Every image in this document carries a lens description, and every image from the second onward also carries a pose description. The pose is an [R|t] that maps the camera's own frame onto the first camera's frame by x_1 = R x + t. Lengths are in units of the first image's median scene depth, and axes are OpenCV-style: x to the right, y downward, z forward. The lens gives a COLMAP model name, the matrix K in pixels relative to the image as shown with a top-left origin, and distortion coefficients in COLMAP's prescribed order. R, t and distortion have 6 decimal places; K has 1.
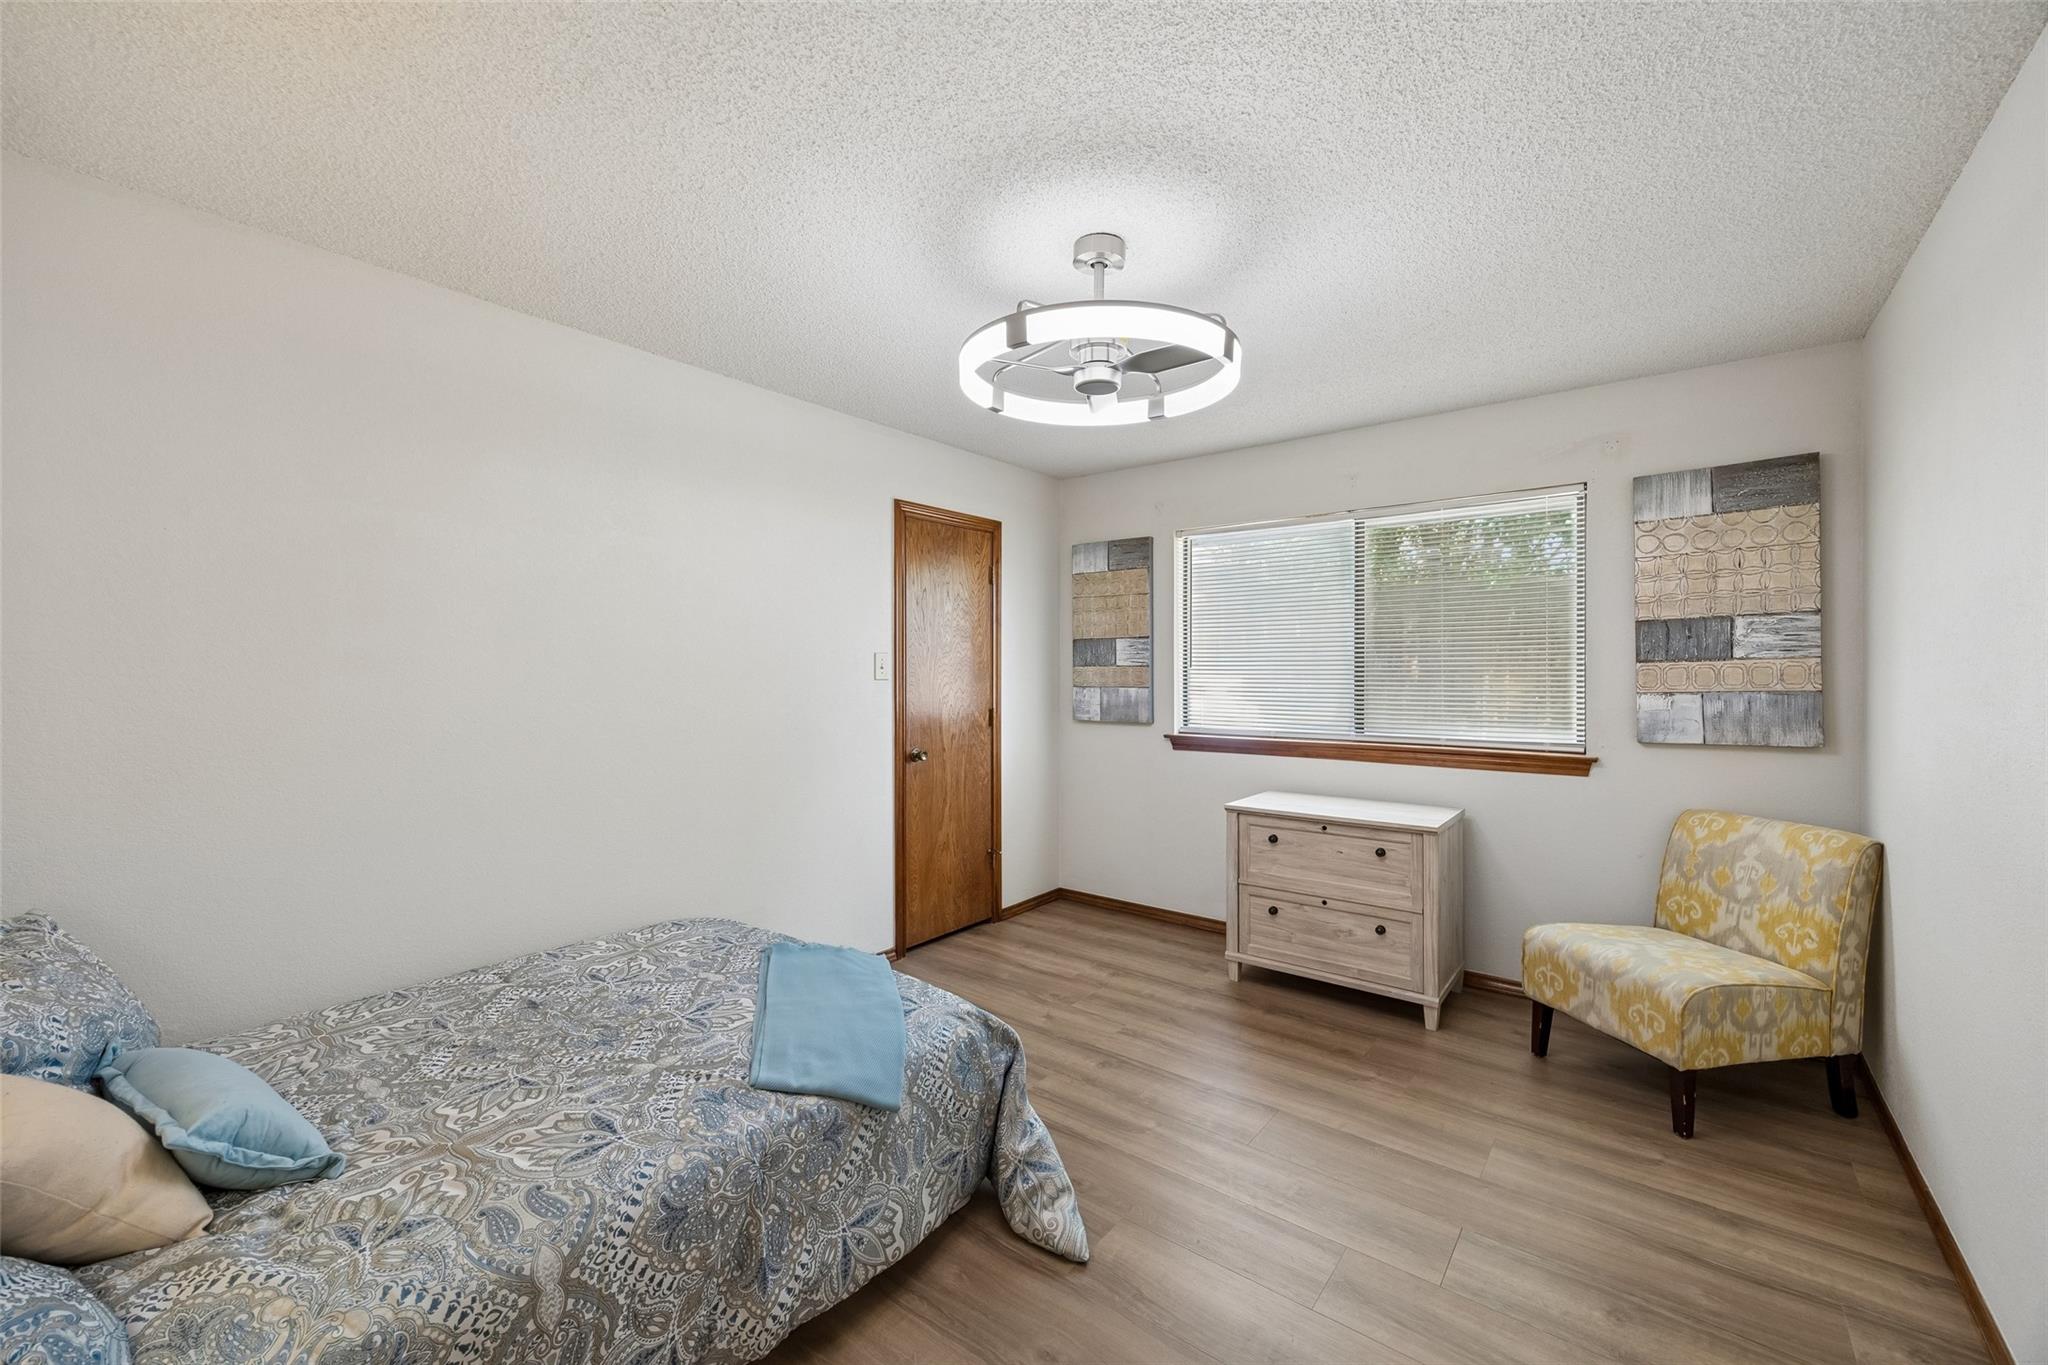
lens RADIAL K [[808.6, 0, 1031.6], [0, 808.6, 670.4], [0, 0, 1]] dist [0.002389, 0.000024]
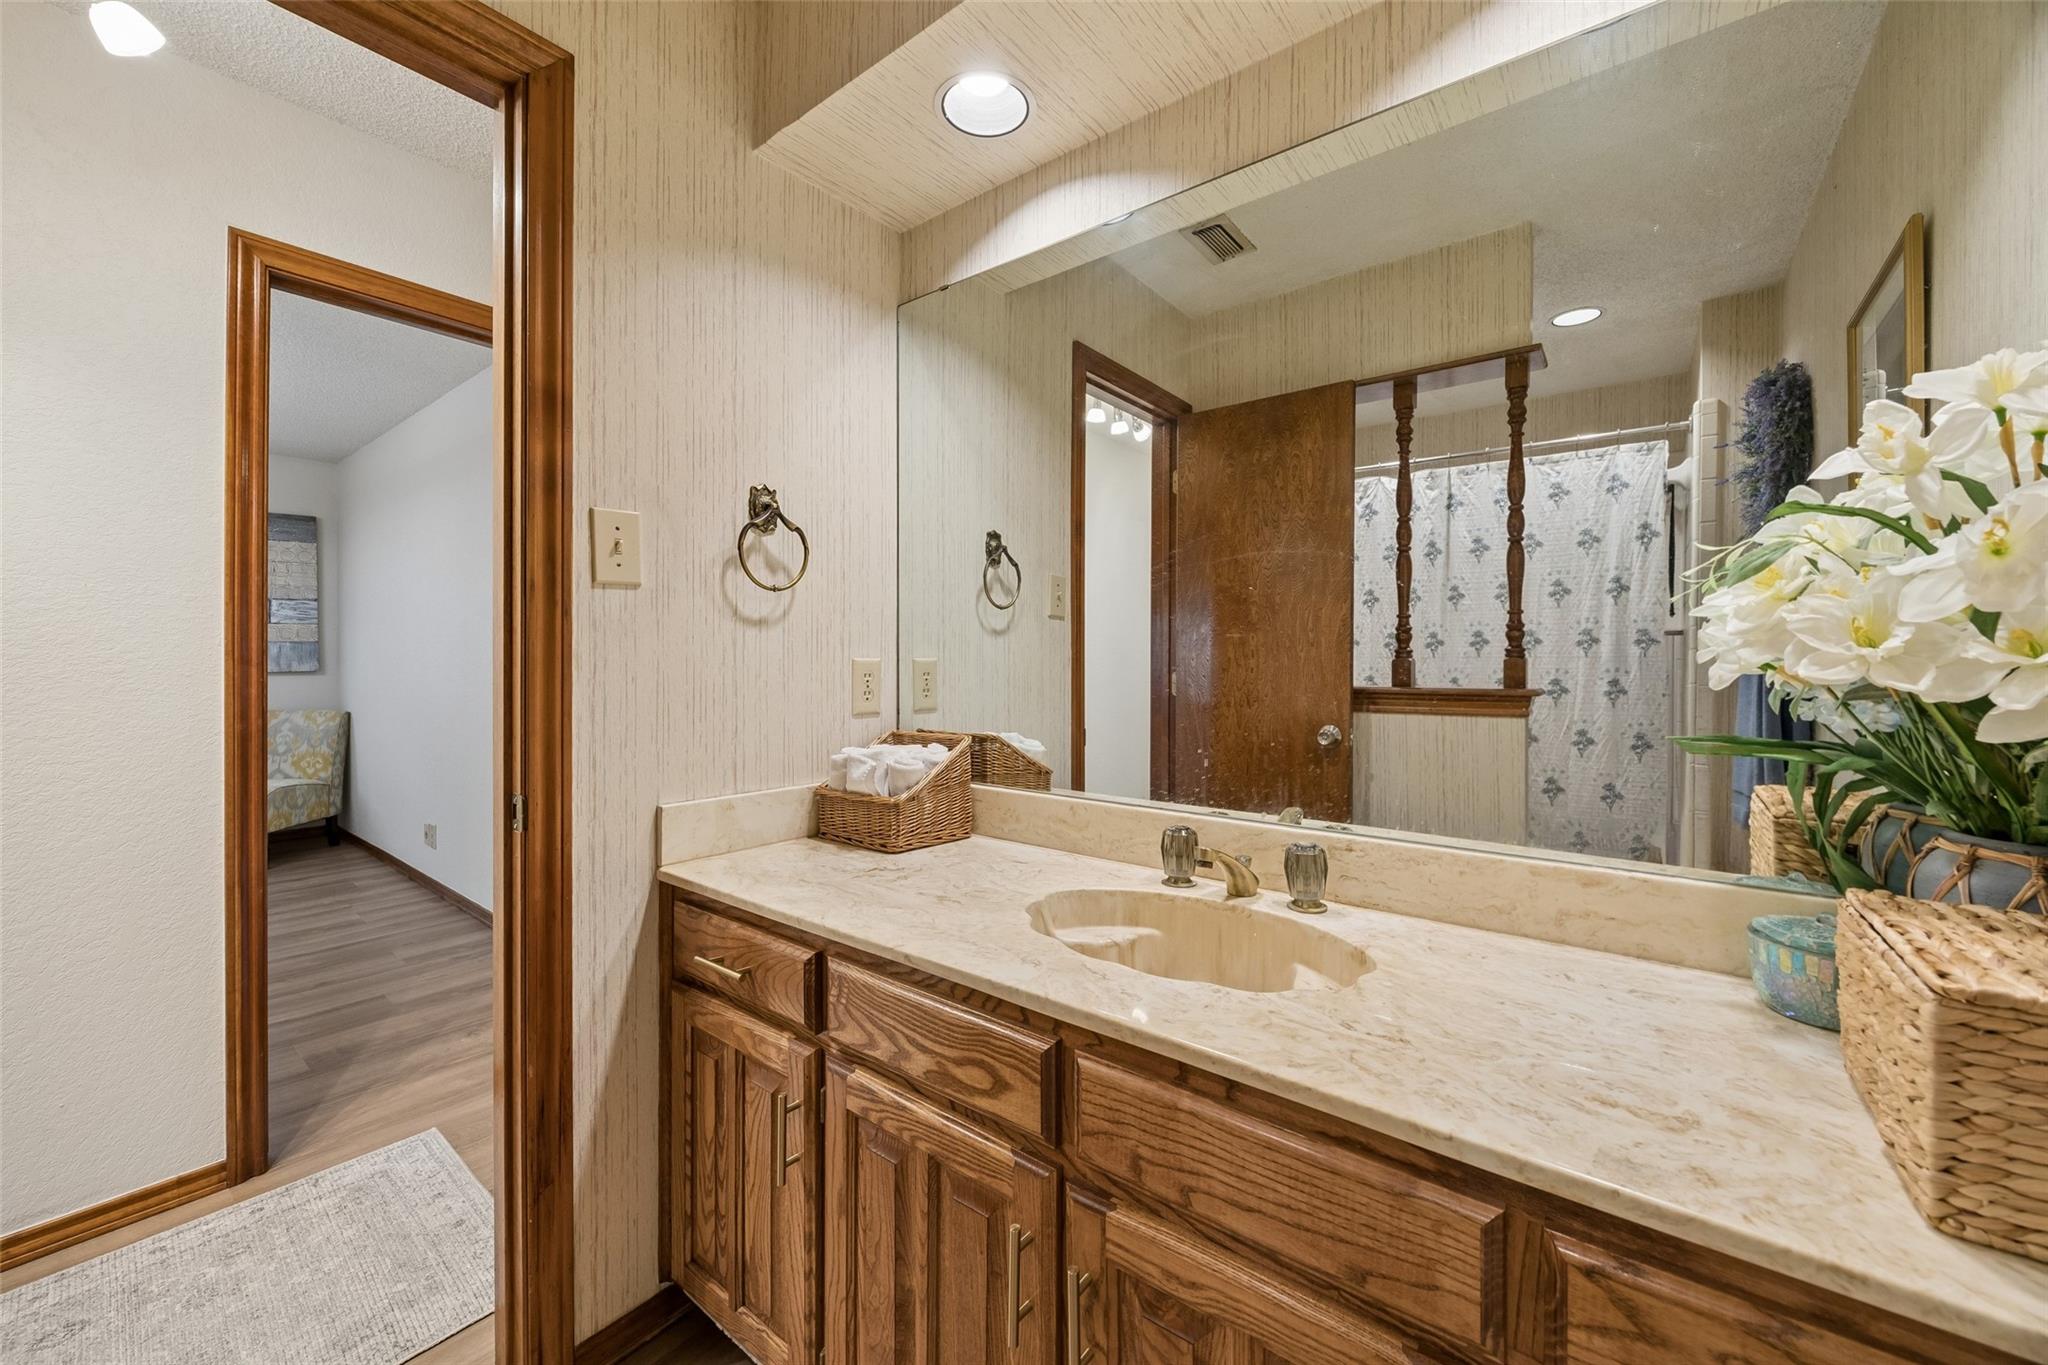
lens RADIAL K [[808.6, 0, 1031.6], [0, 808.6, 670.4], [0, 0, 1]] dist [0.002389, 0.000024]
pose [[0.009975, -0.012577, 0.999871, -0.989613], [-0.006690, 0.999898, 0.012644, 0.061792], [-0.999928, -0.006815, 0.009890, -0.756912]]
